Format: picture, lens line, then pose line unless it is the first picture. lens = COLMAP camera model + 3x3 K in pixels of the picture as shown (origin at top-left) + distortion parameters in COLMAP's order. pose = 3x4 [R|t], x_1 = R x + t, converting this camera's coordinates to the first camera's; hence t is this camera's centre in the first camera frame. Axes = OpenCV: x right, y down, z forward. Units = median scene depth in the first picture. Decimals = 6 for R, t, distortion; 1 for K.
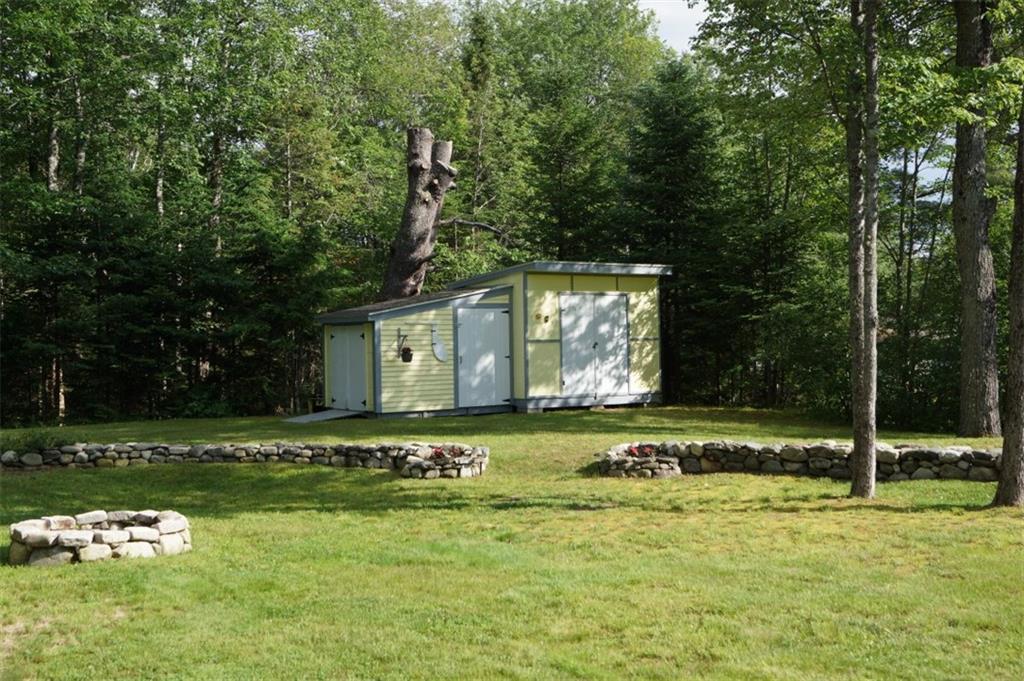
lens RADIAL K [[1161.4, 0, 512.0], [0, 1161.4, 340.5], [0, 0, 1]] dist [-0.023505, -0.017767]
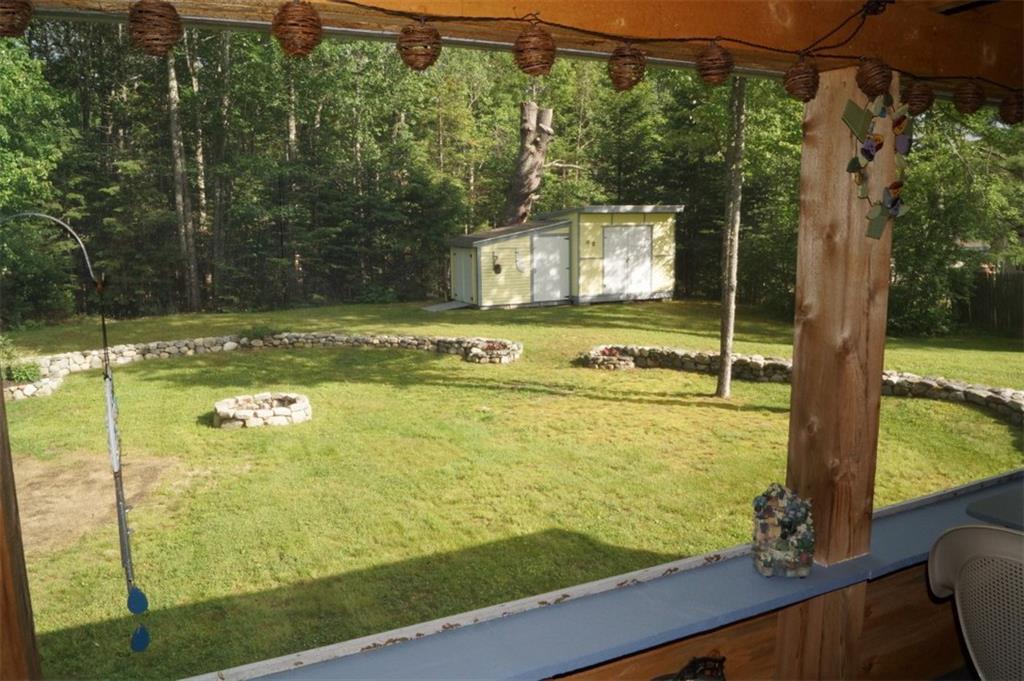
lens RADIAL K [[814.3, 0, 512.0], [0, 814.3, 340.5], [0, 0, 1]] dist [-0.061662, -0.000425]
pose [[0.985576, 0.029309, -0.166677, 0.154860], [-0.002376, 0.987188, 0.159545, -0.092290], [0.169217, -0.156848, 0.973018, -0.098994]]
